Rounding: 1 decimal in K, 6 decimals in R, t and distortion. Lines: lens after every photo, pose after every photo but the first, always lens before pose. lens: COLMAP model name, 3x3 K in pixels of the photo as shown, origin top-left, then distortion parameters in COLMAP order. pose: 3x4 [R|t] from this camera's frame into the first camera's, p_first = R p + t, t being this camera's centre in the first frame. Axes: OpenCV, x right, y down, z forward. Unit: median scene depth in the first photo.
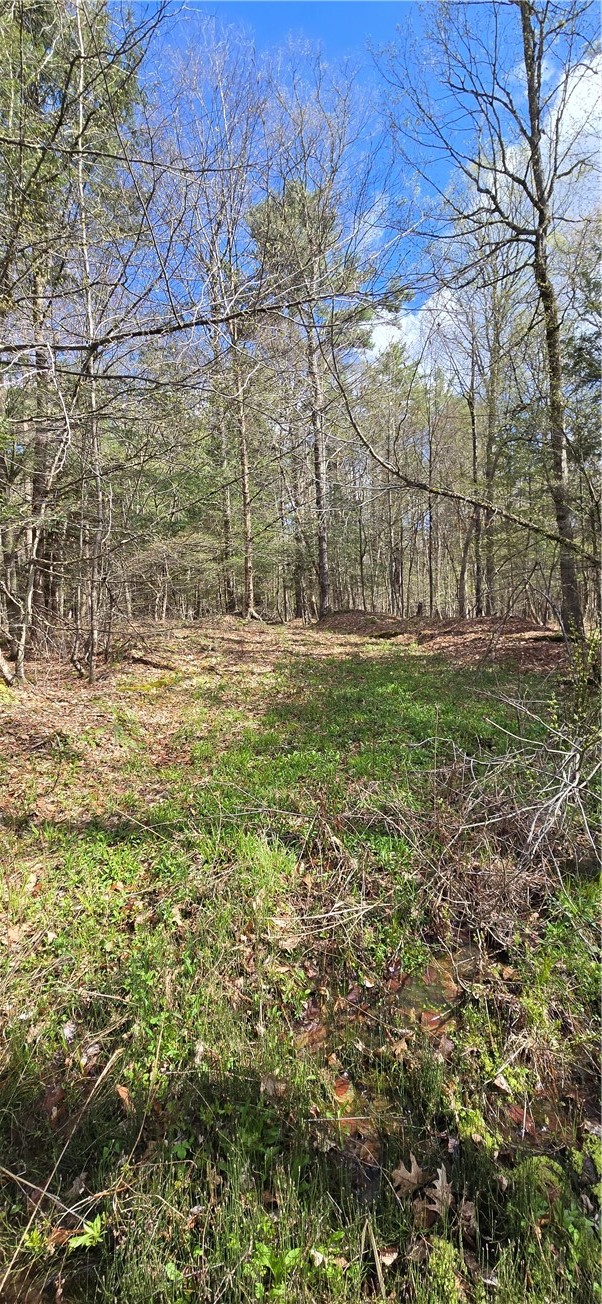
lens RADIAL K [[529.5, 0, 302.4], [0, 529.5, 650.6], [0, 0, 1]] dist [0.002160, -0.000288]
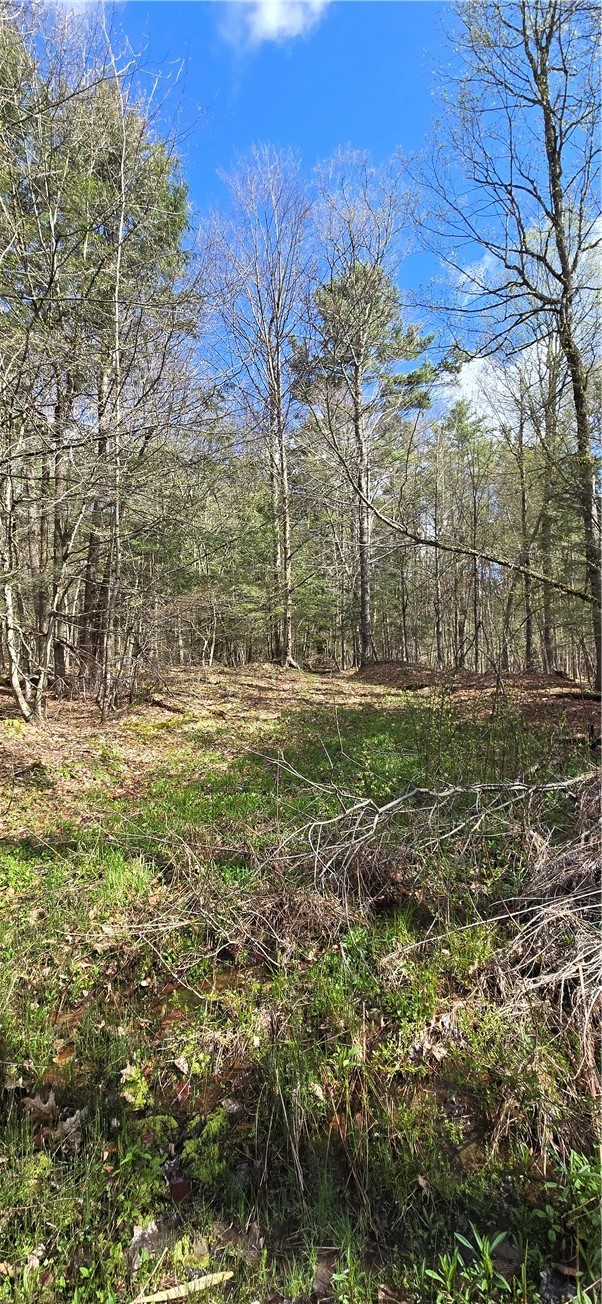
lens RADIAL K [[529.5, 0, 298.7], [0, 529.5, 650.1], [0, 0, 1]] dist [0.002160, -0.000288]
pose [[0.989922, 0.020811, -0.140077, 0.096363], [-0.033456, 0.995511, -0.088530, -0.002897], [0.137605, 0.092325, 0.986175, -0.029509]]
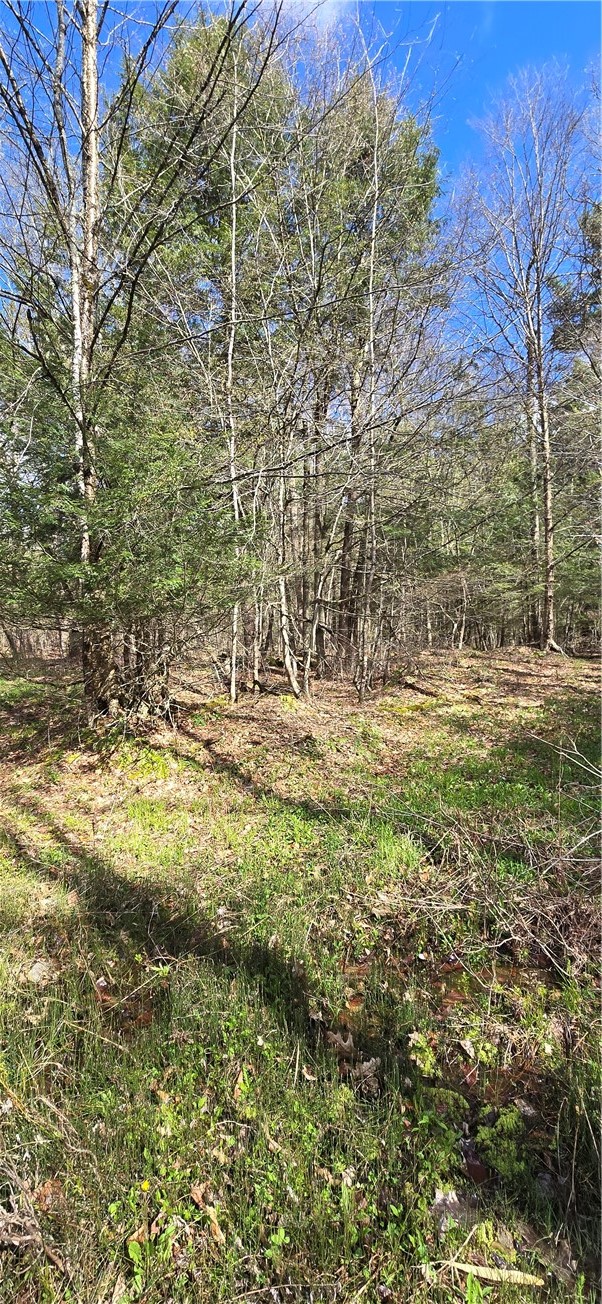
lens RADIAL K [[529.5, 0, 301.8], [0, 529.5, 650.6], [0, 0, 1]] dist [0.002160, -0.000288]
pose [[0.830811, 0.029073, -0.555794, 0.086044], [-0.058795, 0.997631, -0.035702, -0.001606], [0.553440, 0.062340, 0.830553, -0.031864]]
